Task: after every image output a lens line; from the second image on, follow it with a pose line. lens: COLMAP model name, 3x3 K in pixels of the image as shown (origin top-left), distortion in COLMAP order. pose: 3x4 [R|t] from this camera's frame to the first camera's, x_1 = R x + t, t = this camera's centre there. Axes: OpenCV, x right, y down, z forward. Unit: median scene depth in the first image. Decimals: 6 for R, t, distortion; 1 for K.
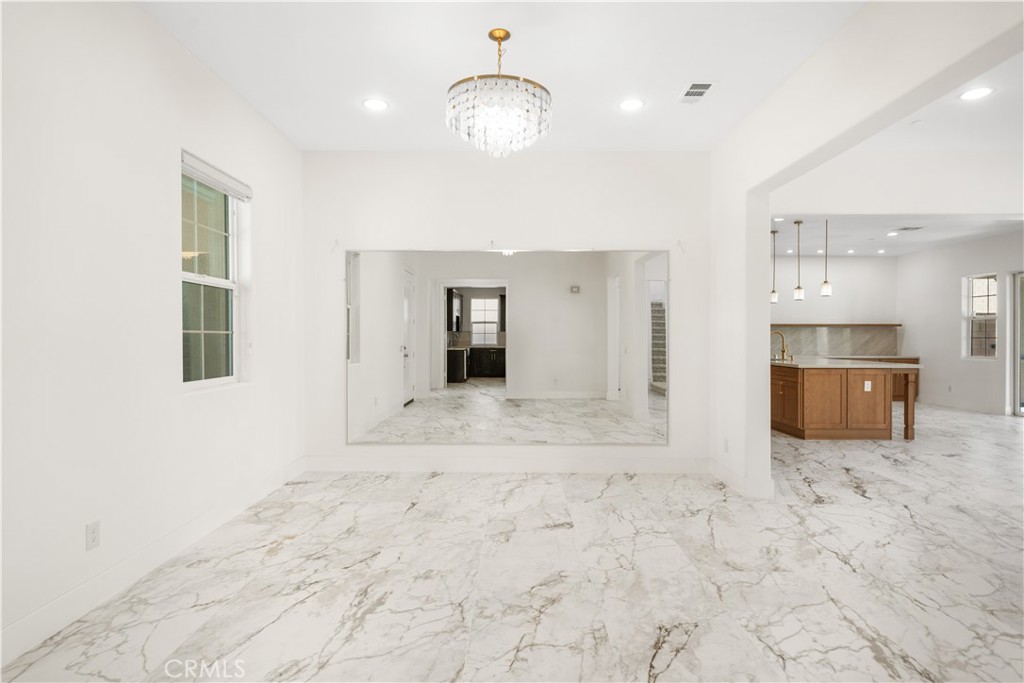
lens RADIAL K [[545.6, 0, 506.6], [0, 545.6, 340.3], [0, 0, 1]] dist [0.002395, -0.000526]
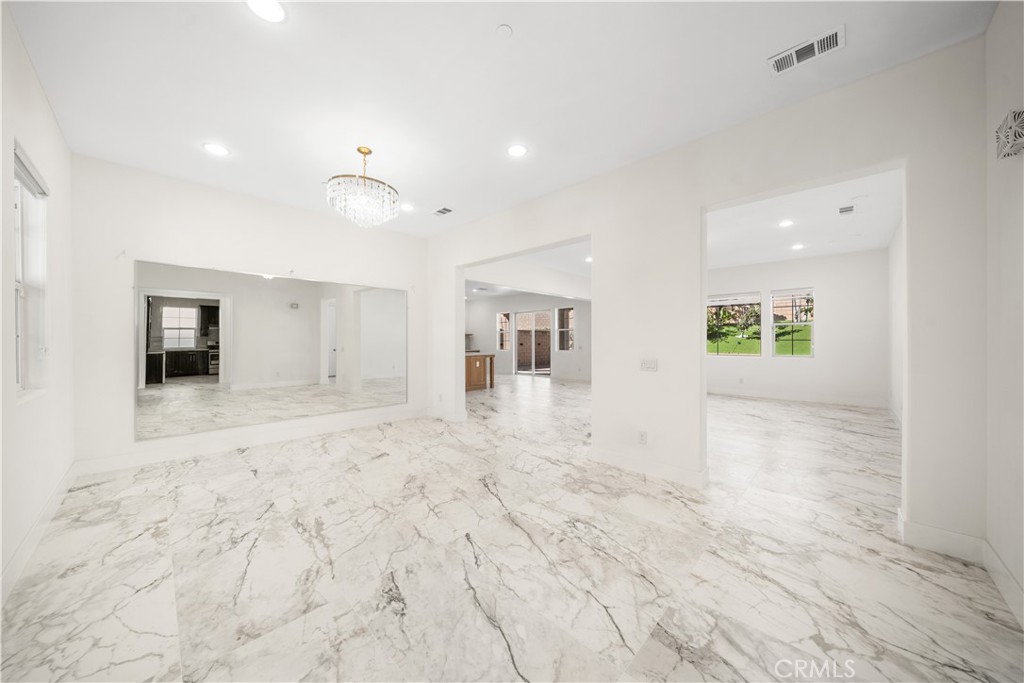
lens RADIAL K [[350.2, 0, 509.3], [0, 350.2, 340.0], [0, 0, 1]] dist [-0.008664, 0.000412]
pose [[0.687166, -0.000707, 0.726500, -0.385496], [0.007234, 0.999957, -0.005869, 0.001874], [-0.726465, 0.009289, 0.687141, -0.000857]]
